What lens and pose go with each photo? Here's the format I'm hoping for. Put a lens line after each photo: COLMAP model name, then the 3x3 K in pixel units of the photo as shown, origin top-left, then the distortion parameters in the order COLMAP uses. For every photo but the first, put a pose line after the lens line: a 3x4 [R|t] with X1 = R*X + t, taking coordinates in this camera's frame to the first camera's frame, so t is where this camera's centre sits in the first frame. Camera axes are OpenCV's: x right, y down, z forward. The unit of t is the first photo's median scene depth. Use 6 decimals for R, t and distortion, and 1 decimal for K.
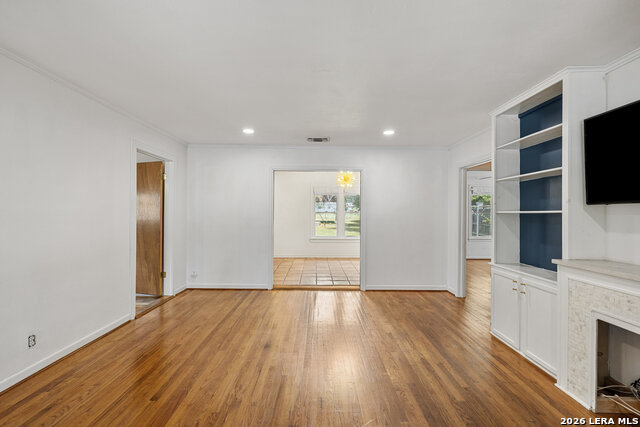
lens RADIAL K [[265.6, 0, 322.9], [0, 265.6, 214.4], [0, 0, 1]] dist [-0.003516, -0.000144]
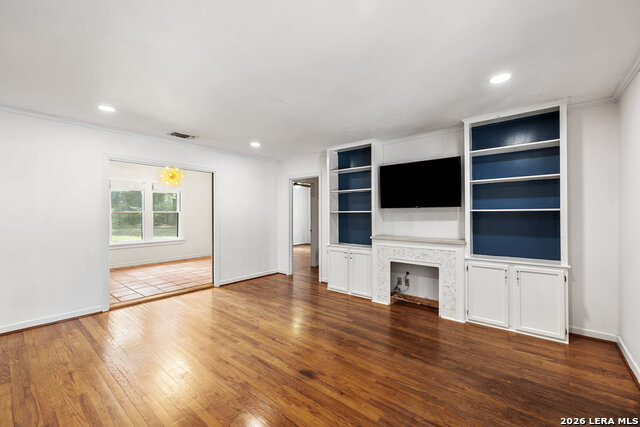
lens RADIAL K [[265.6, 0, 323.7], [0, 265.6, 211.6], [0, 0, 1]] dist [-0.003516, -0.000144]
pose [[0.643158, -0.003076, 0.765728, -0.680430], [0.007516, 0.999969, -0.002295, -0.007254], [-0.765697, 0.007231, 0.643161, 0.015262]]
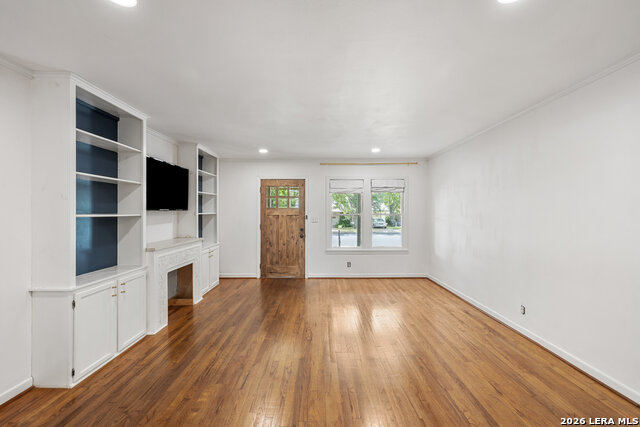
lens RADIAL K [[265.6, 0, 310.8], [0, 265.6, 213.6], [0, 0, 1]] dist [-0.003516, -0.000144]
pose [[-0.998695, -0.005674, 0.050765, -0.041743], [-0.005355, 0.999965, 0.006416, -0.026825], [-0.050799, 0.006136, -0.998690, 1.972864]]
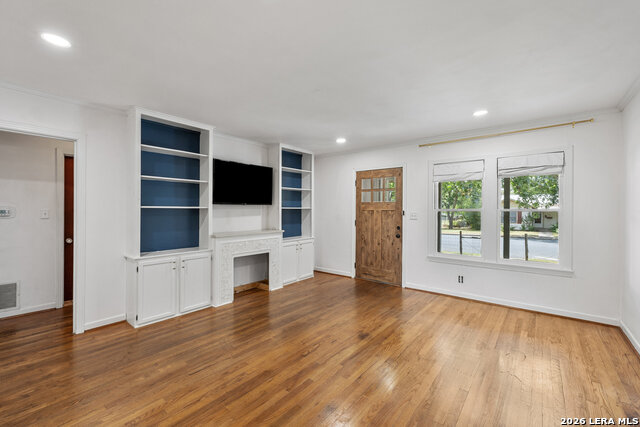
lens RADIAL K [[265.6, 0, 313.9], [0, 265.6, 210.5], [0, 0, 1]] dist [-0.003516, -0.000144]
pose [[-0.750639, -0.010848, 0.660624, -0.623059], [-0.007959, 0.999941, 0.007377, -0.008949], [-0.660665, 0.000280, -0.750681, 1.544798]]
